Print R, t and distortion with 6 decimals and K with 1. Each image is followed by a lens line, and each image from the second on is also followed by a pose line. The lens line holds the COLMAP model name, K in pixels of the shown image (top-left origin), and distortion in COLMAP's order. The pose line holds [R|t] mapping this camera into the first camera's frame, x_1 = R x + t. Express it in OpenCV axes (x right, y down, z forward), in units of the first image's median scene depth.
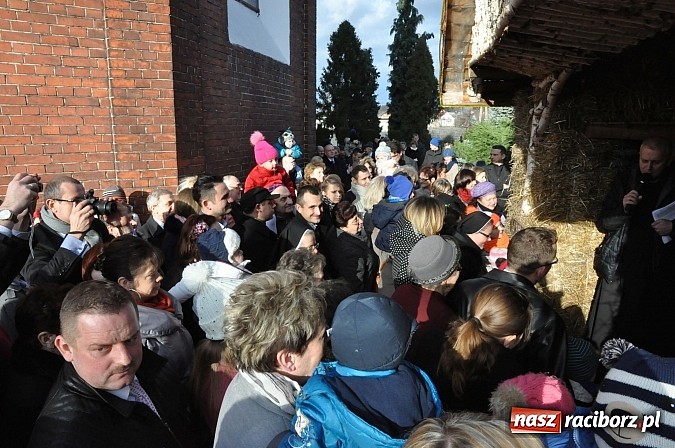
lens RADIAL K [[469.1, 0, 337.5], [0, 469.1, 224.0], [0, 0, 1]] dist [-0.114979, 0.085168]
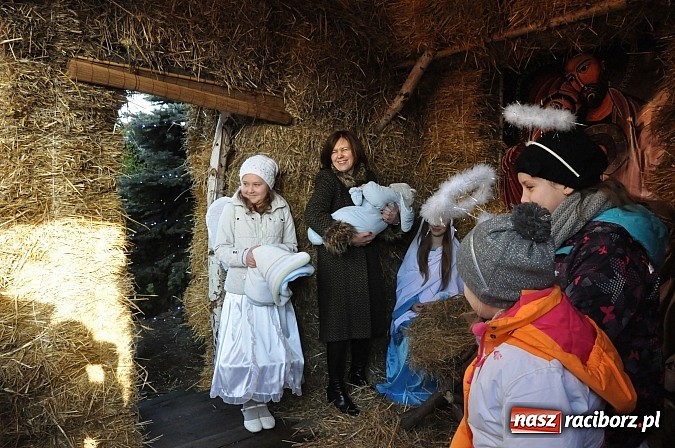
lens RADIAL K [[469.1, 0, 337.5], [0, 469.1, 224.0], [0, 0, 1]] dist [-0.114979, 0.085168]
pose [[0.655925, -0.033244, 0.754094, 0.219606], [0.144559, 0.986070, -0.082270, 0.066594], [-0.740854, 0.162973, 0.651594, 0.258910]]
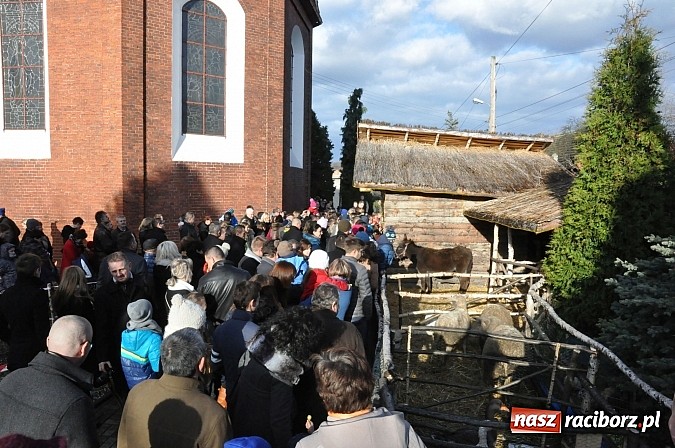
lens RADIAL K [[469.1, 0, 337.5], [0, 469.1, 224.0], [0, 0, 1]] dist [-0.114979, 0.085168]
pose [[0.994710, 0.004112, 0.102641, -0.253388], [0.008060, 0.992993, -0.117897, 0.338464], [-0.102407, 0.118101, 0.987707, -2.028636]]
